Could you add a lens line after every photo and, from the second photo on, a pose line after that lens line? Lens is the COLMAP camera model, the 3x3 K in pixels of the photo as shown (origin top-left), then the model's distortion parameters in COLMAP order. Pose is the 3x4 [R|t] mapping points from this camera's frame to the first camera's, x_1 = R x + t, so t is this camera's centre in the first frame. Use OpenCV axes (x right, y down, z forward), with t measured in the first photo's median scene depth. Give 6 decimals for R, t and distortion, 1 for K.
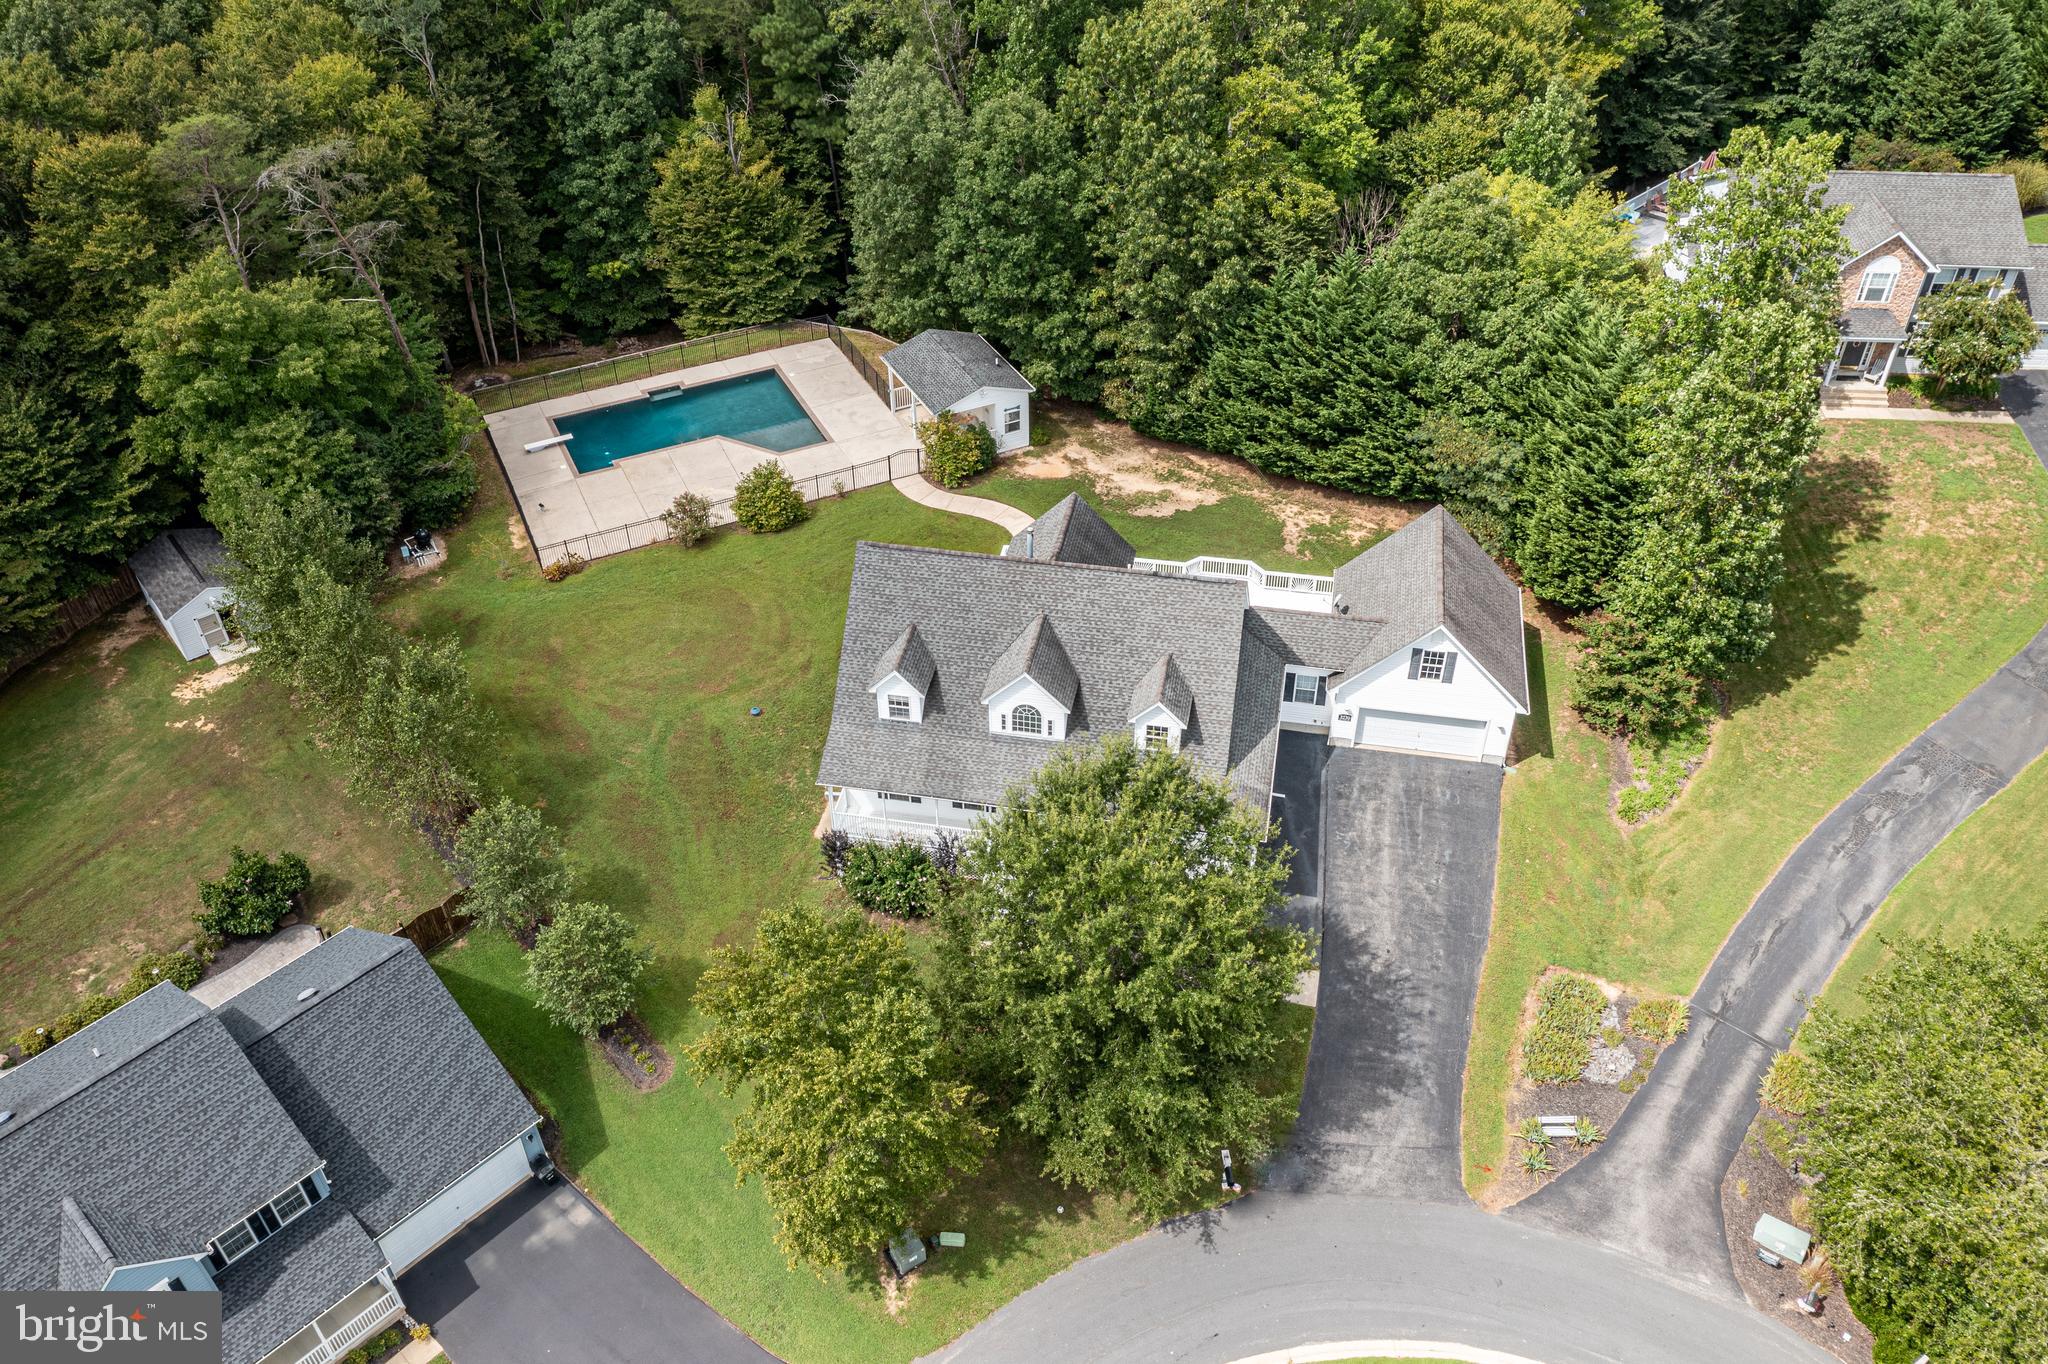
lens RADIAL K [[1640.1, 0, 1013.2], [0, 1640.1, 678.4], [0, 0, 1]] dist [-0.008151, 0.018487]
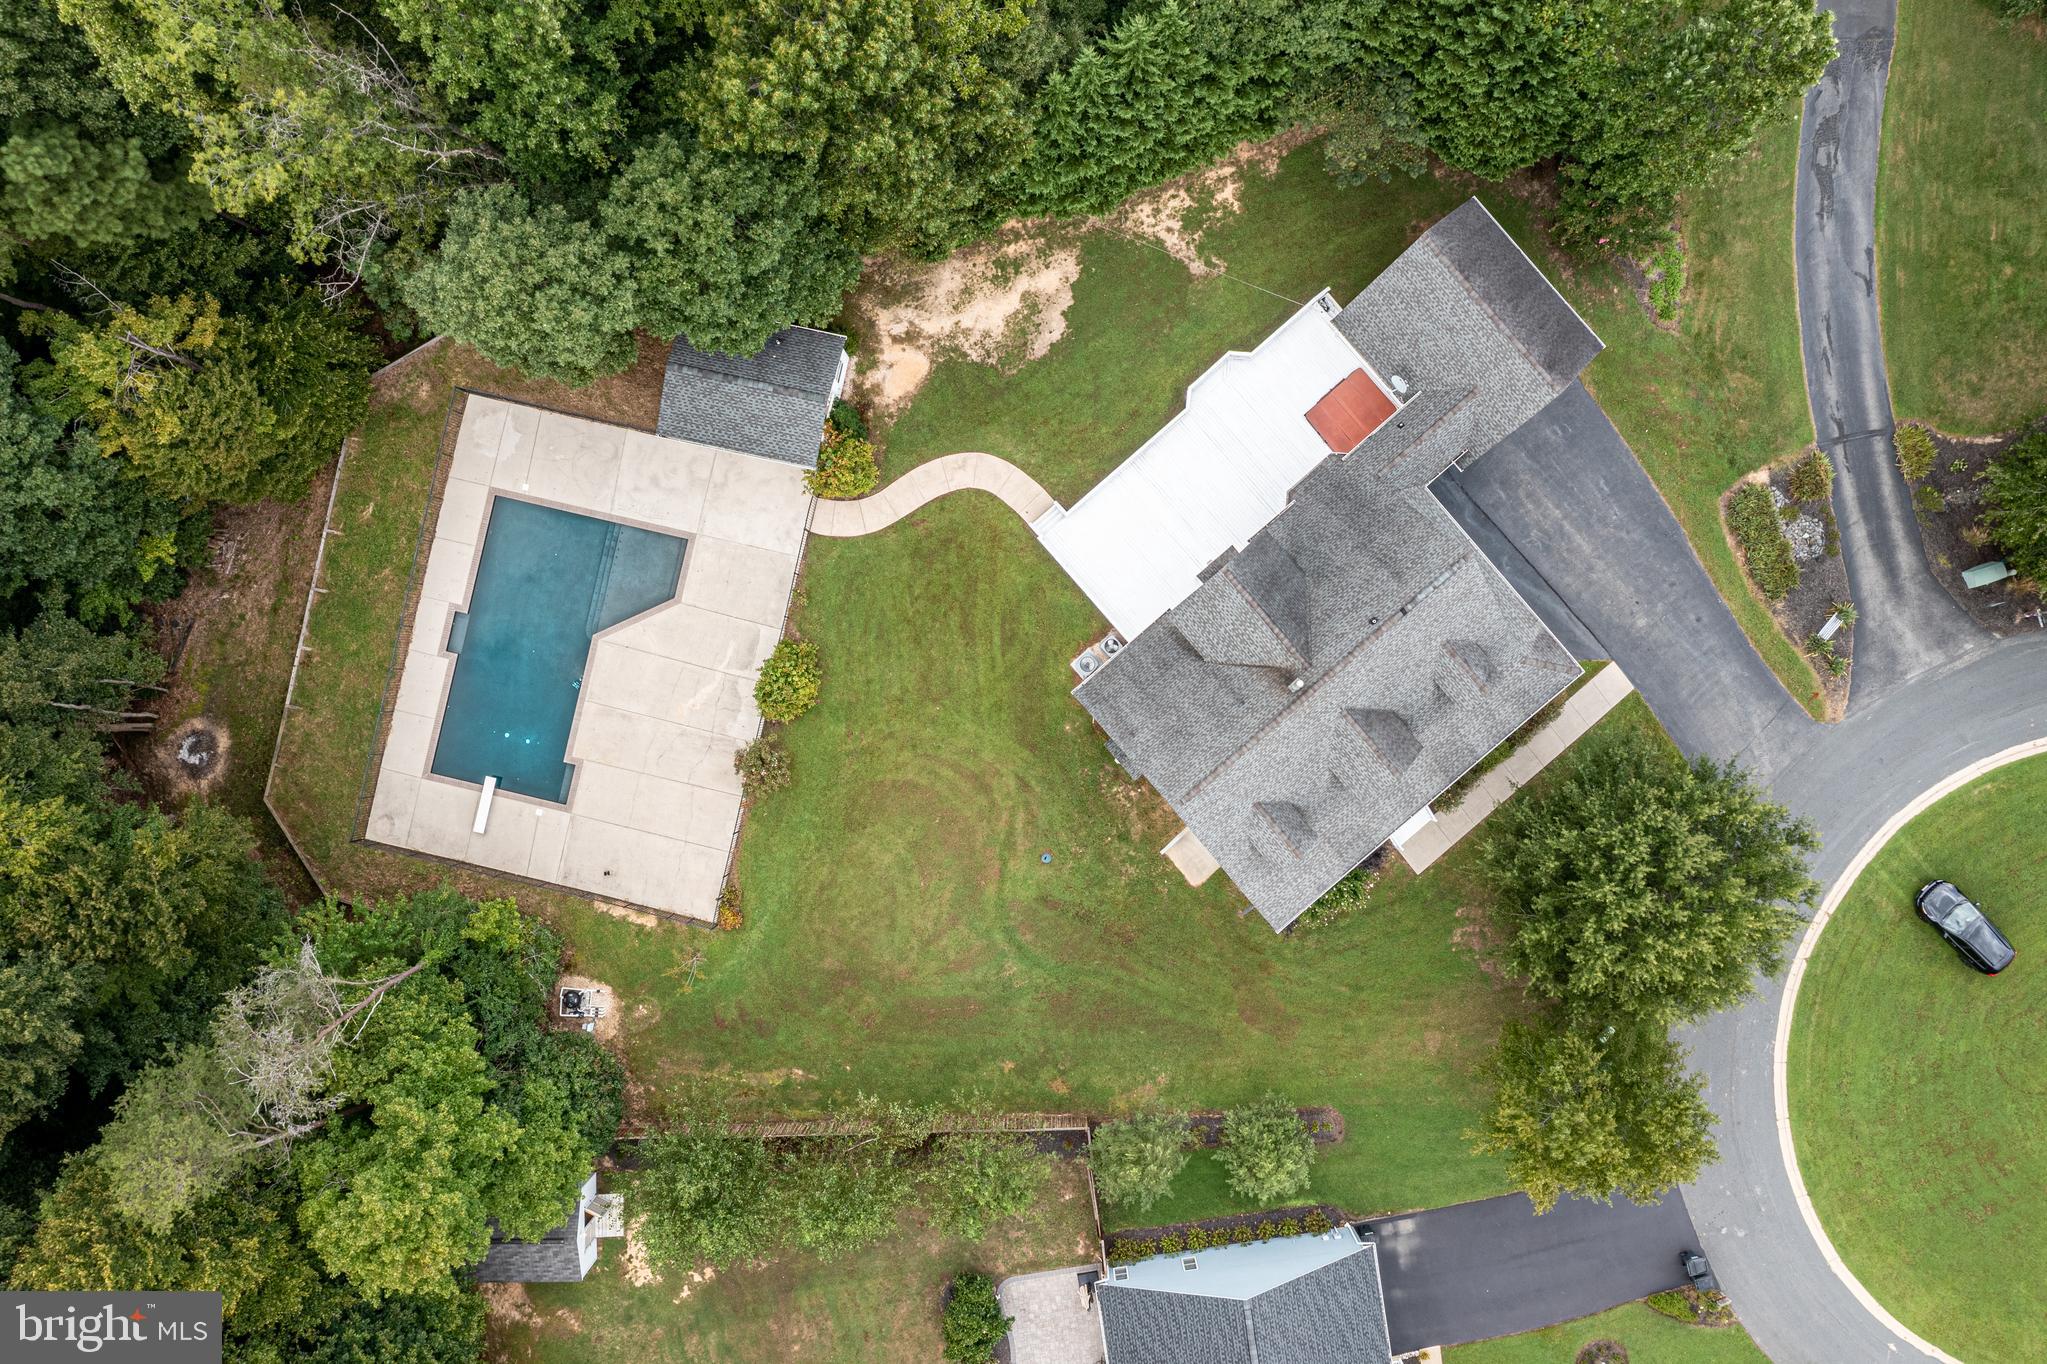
lens RADIAL K [[1639.3, 0, 1027.8], [0, 1639.3, 692.9], [0, 0, 1]] dist [-0.008151, 0.018487]
pose [[0.616802, -0.787118, -0.000084, -0.071791], [0.510943, 0.400304, 0.760720, -0.693682], [-0.598743, -0.469256, 0.649081, 0.337212]]
